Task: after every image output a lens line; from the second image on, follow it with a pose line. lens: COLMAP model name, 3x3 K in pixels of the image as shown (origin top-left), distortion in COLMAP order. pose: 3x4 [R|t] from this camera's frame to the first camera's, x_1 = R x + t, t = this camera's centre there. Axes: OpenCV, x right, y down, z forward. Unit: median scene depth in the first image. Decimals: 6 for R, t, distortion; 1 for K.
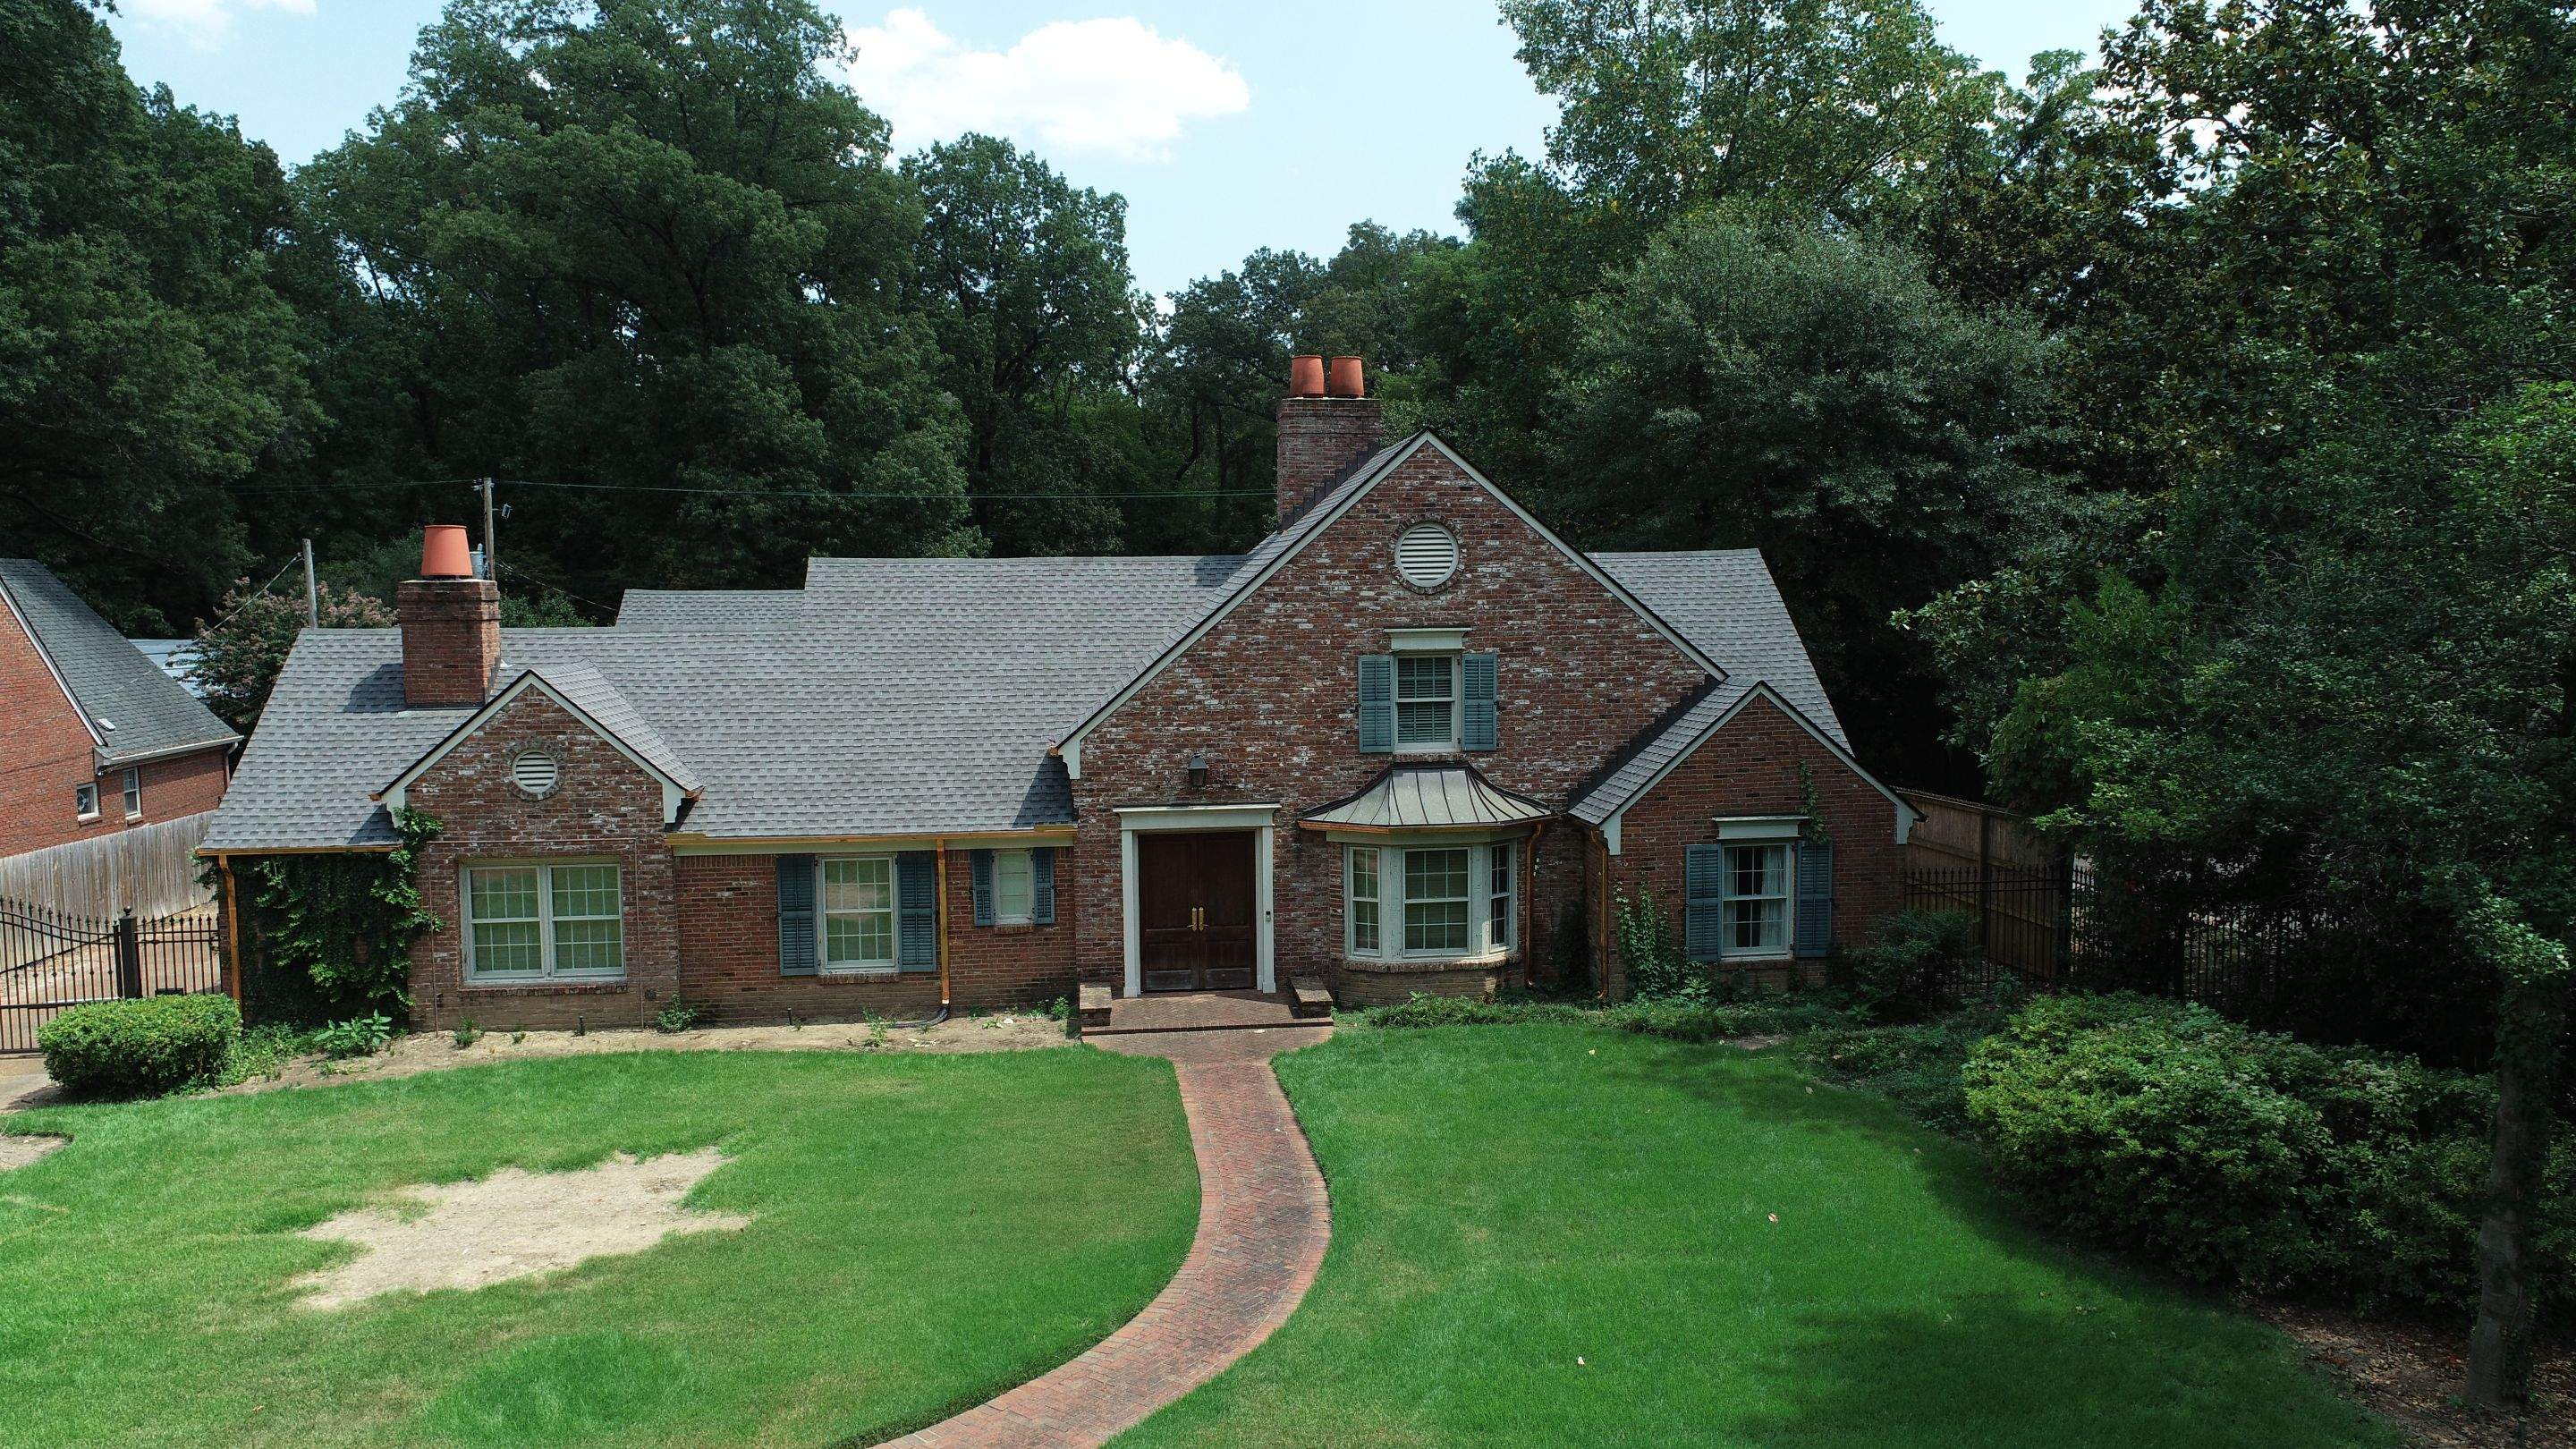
lens RADIAL K [[1743.0, 0, 1288.9], [0, 1743.0, 726.9], [0, 0, 1]] dist [-0.012821, 0.006384]
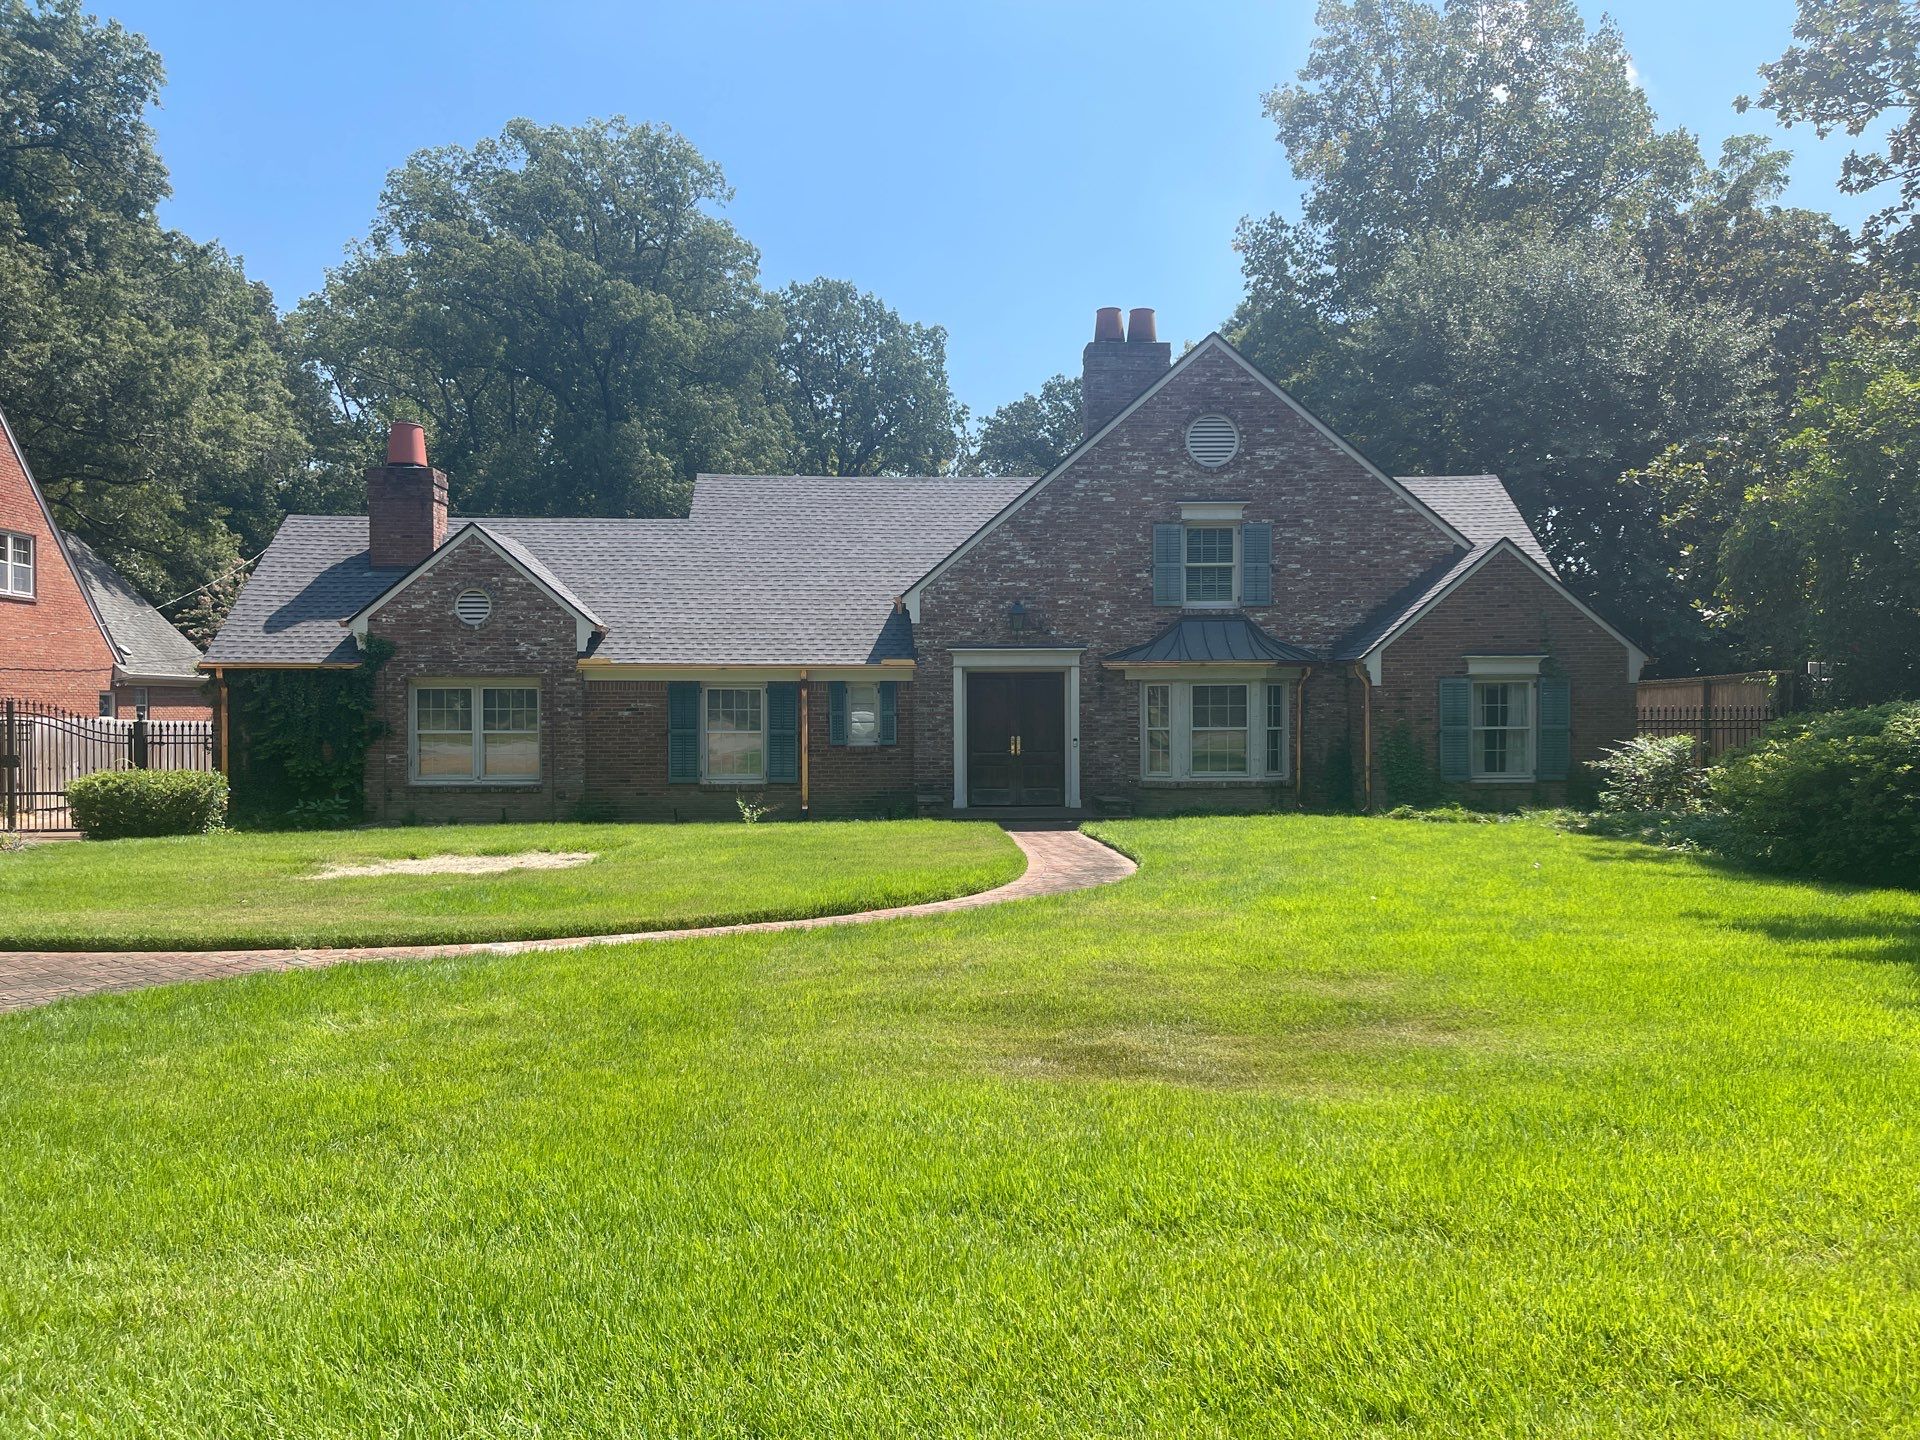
lens RADIAL K [[1442.7, 0, 967.2], [0, 1442.7, 728.1], [0, 0, 1]] dist [0.077367, -0.099637]
pose [[0.997385, 0.007731, -0.071863, -0.014945], [-0.012353, 0.997867, -0.064093, 0.162879], [0.071214, 0.064813, 0.995353, 0.017615]]
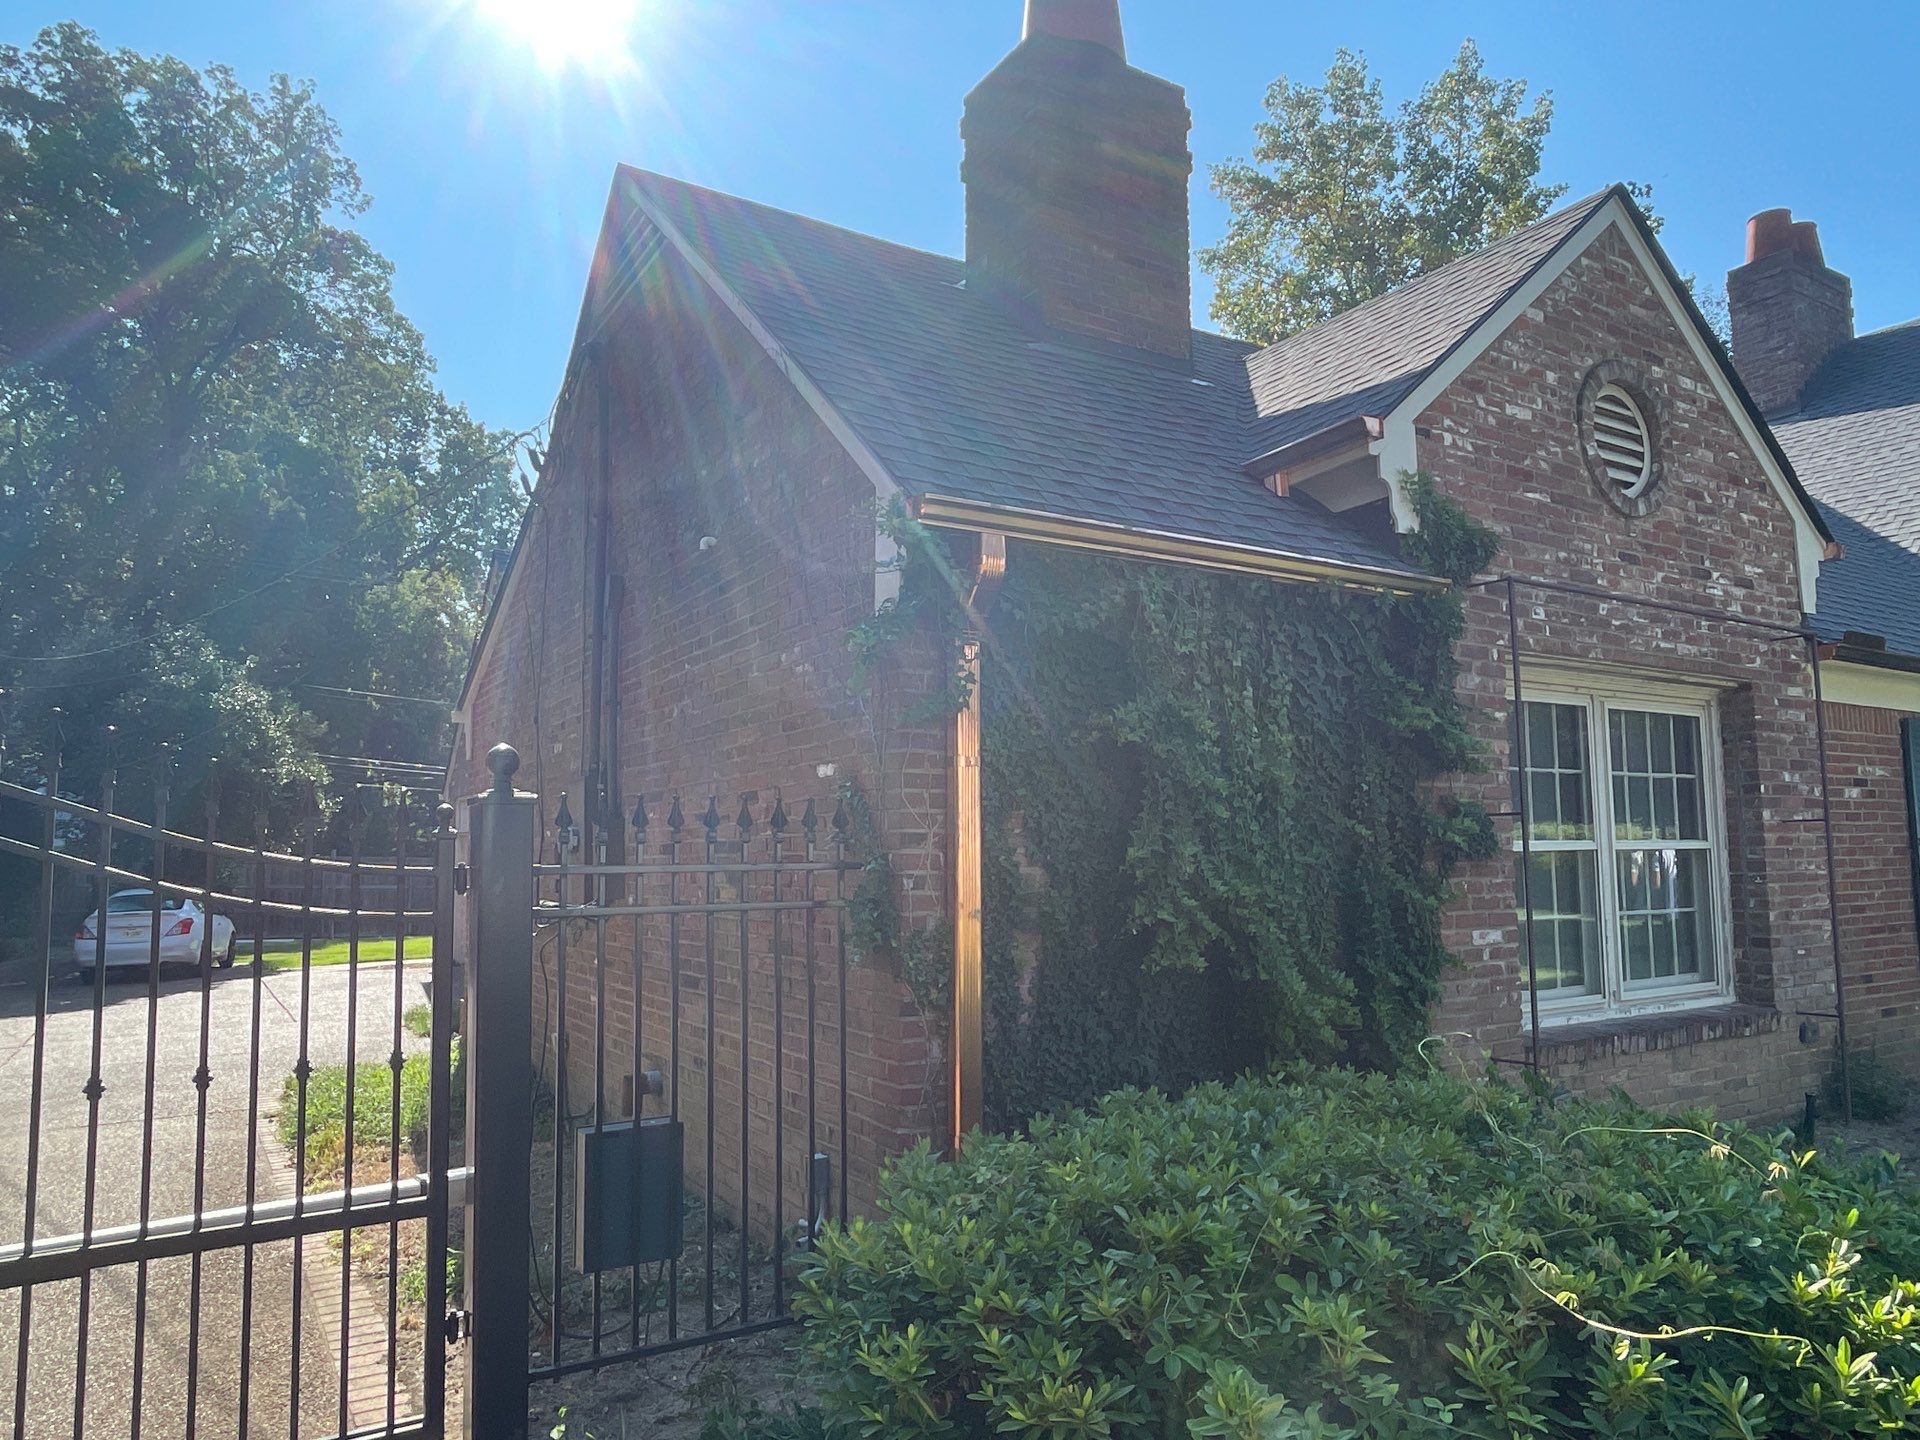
lens RADIAL K [[1248.0, 0, 958.1], [0, 1248.0, 734.5], [0, 0, 1]] dist [0.007664, -0.015118]
pose [[0.910067, 0.038529, 0.412666, -0.644202], [0.034296, 0.985254, -0.167625, 0.123288], [-0.413039, 0.166703, 0.895326, 0.785404]]
